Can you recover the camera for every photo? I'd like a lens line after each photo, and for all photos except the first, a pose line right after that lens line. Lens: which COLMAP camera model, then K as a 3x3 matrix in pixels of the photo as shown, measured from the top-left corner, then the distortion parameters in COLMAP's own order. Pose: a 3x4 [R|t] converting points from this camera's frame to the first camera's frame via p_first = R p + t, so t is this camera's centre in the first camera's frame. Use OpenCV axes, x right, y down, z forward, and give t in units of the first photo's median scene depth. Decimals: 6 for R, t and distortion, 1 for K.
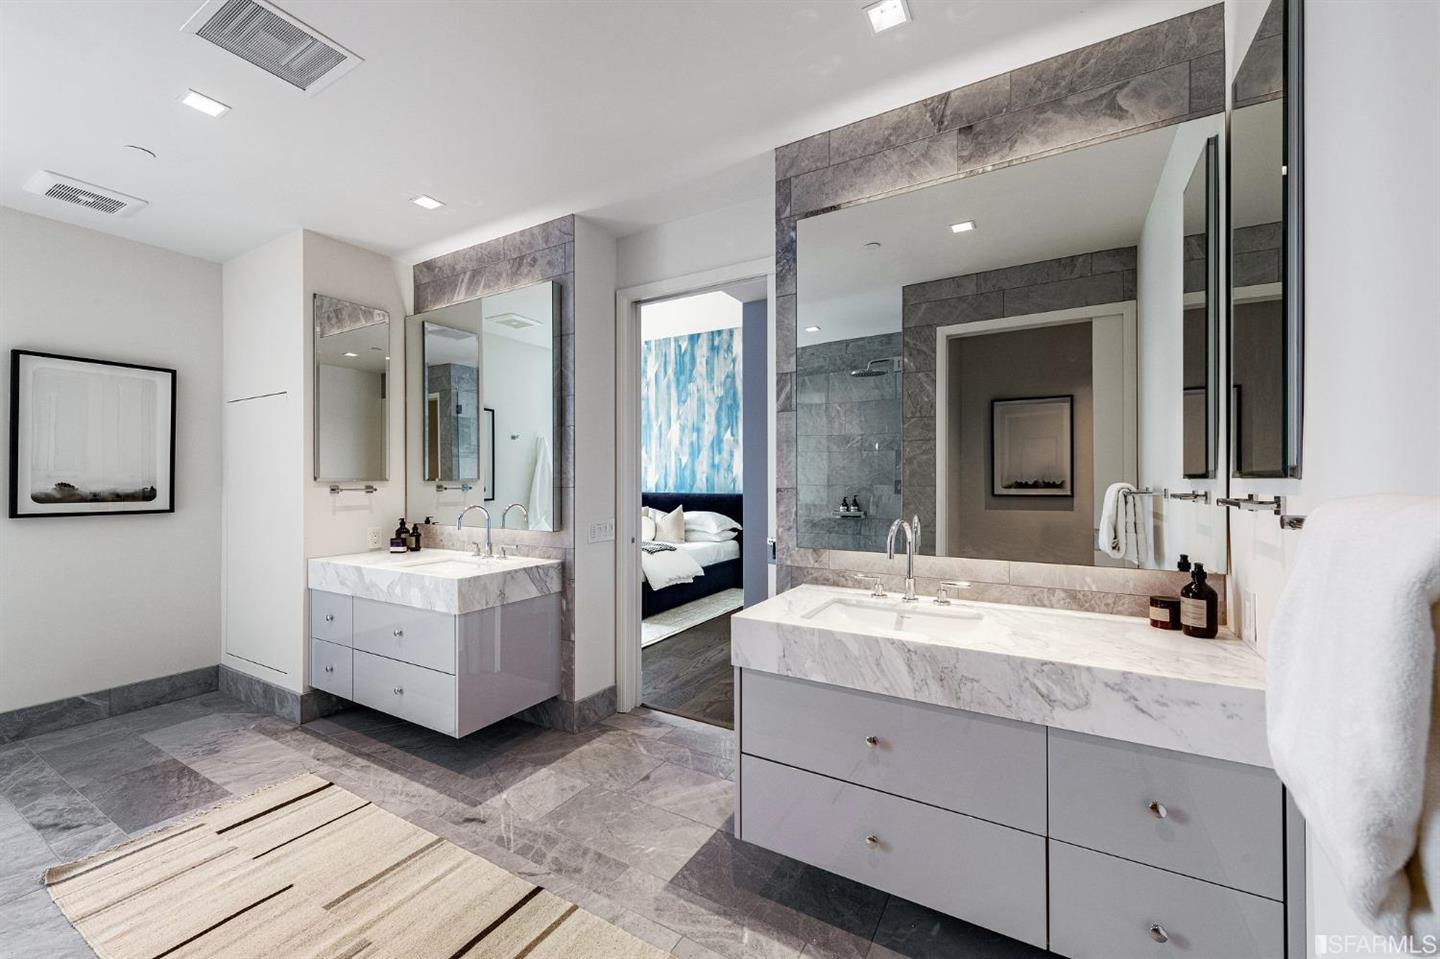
lens RADIAL K [[573.0, 0, 718.7], [0, 573.0, 479.2], [0, 0, 1]] dist [0.000462, -0.000077]
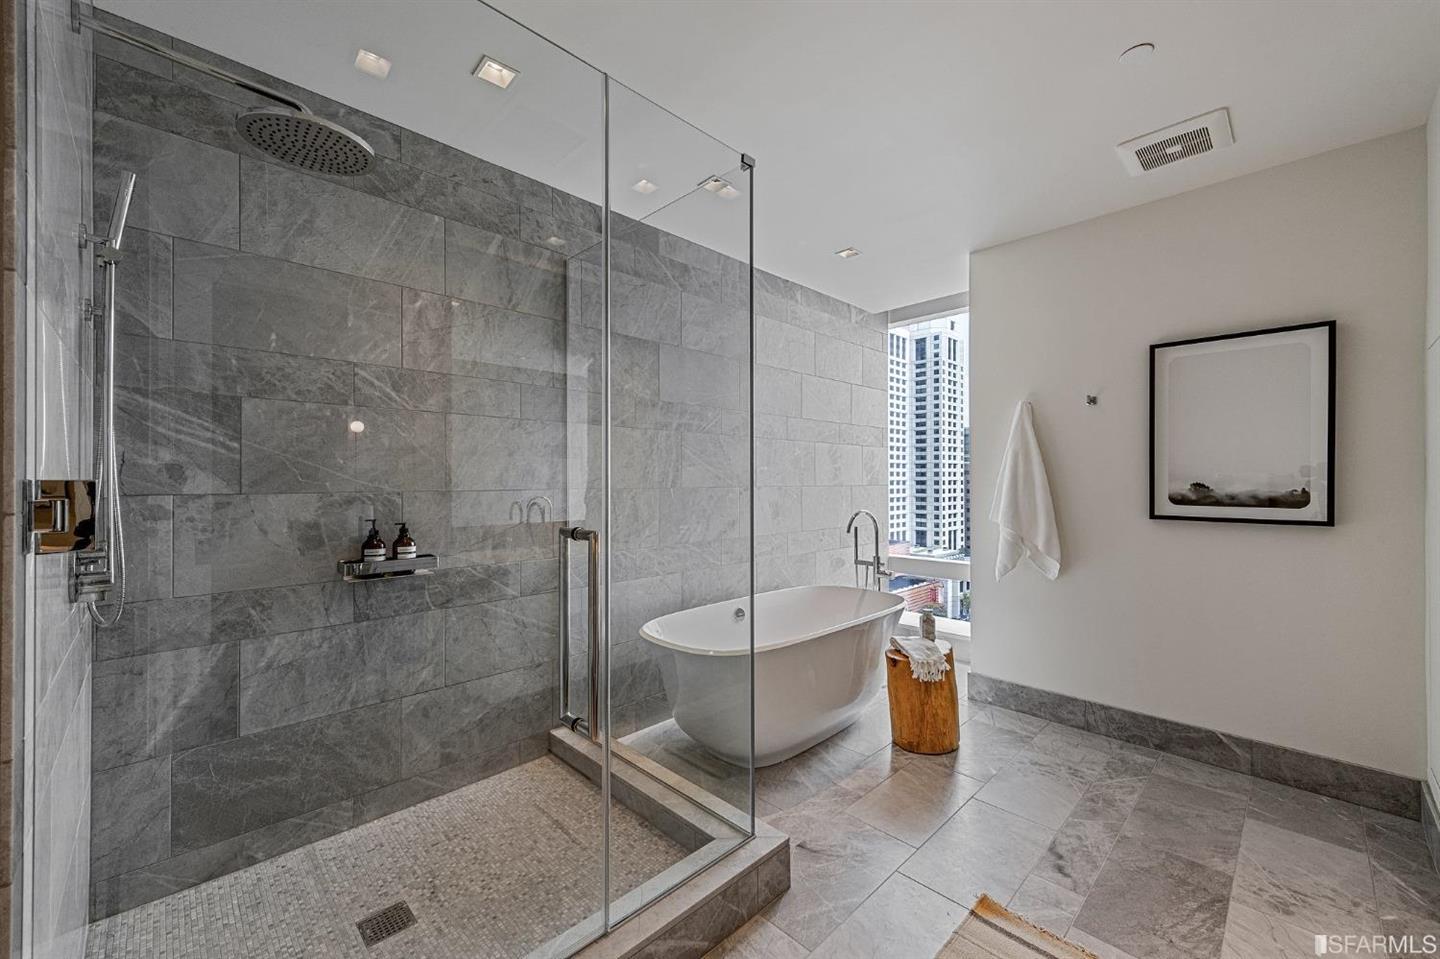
lens RADIAL K [[573.0, 0, 718.6], [0, 573.0, 478.0], [0, 0, 1]] dist [0.000462, -0.000077]
pose [[-0.269974, 0.000137, -0.962868, -0.094045], [0.003182, 0.999995, -0.000749, -0.002622], [0.962862, -0.003266, -0.269973, 0.529658]]
